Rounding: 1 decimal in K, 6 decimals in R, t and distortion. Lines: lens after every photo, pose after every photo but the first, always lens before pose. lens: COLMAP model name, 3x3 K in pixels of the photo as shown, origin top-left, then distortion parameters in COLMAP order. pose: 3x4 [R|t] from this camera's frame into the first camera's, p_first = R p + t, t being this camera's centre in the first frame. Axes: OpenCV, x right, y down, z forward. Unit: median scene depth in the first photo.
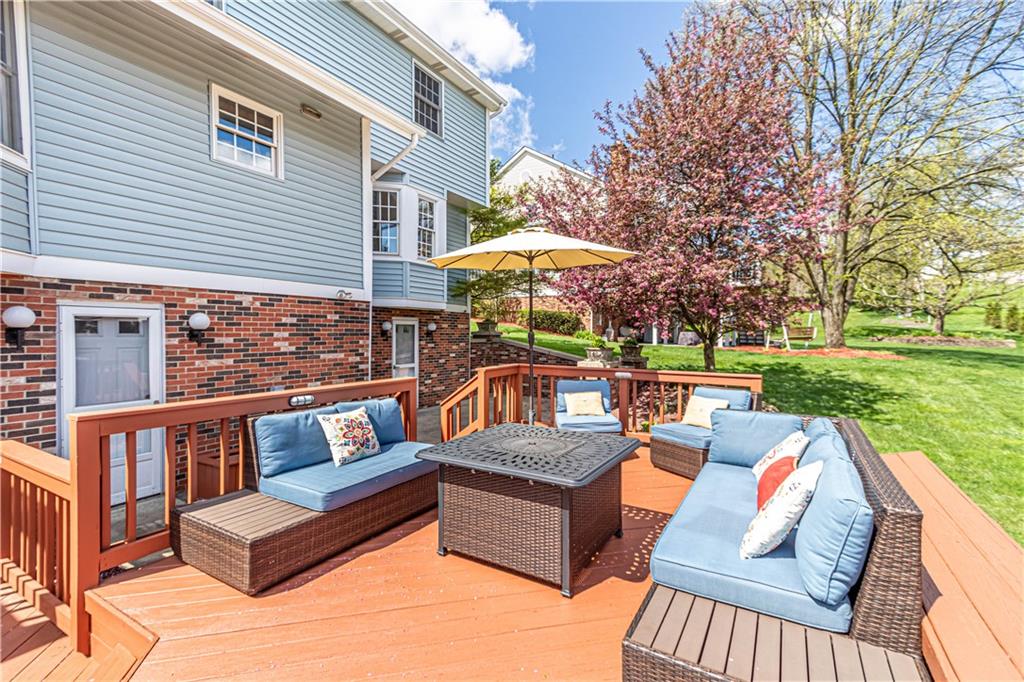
lens RADIAL K [[468.4, 0, 510.1], [0, 468.4, 339.8], [0, 0, 1]] dist [0.029640, -0.002258]
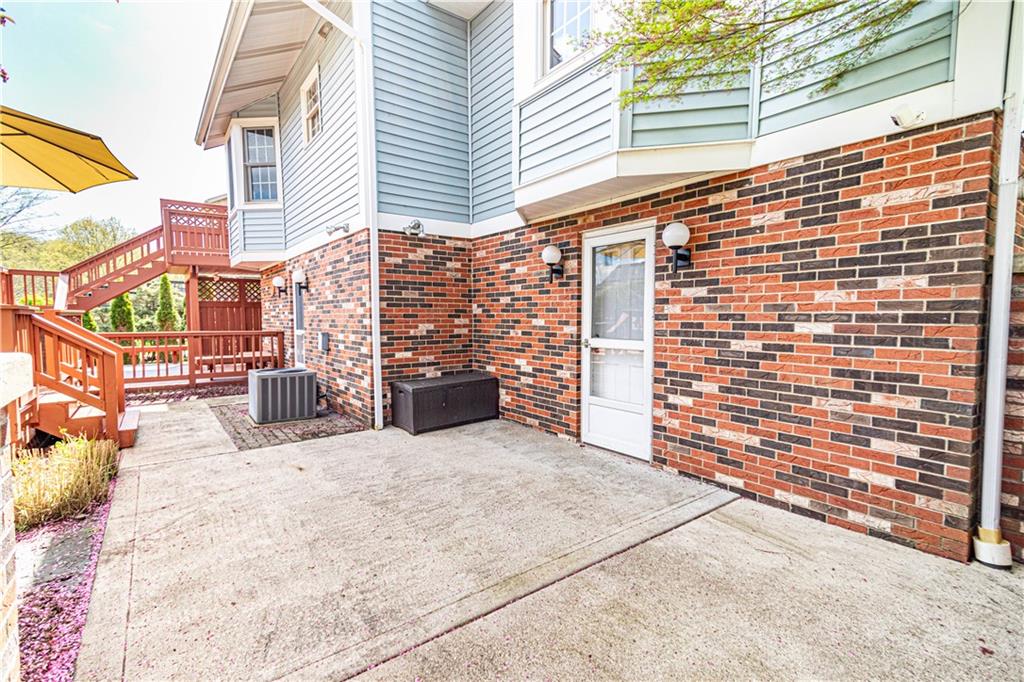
lens RADIAL K [[468.4, 0, 508.9], [0, 468.4, 341.0], [0, 0, 1]] dist [0.029640, -0.002258]
pose [[-0.369910, 0.046014, -0.927927, 0.190392], [-0.016551, 0.998288, 0.056101, 0.030480], [0.928920, 0.036110, -0.368515, 1.040853]]
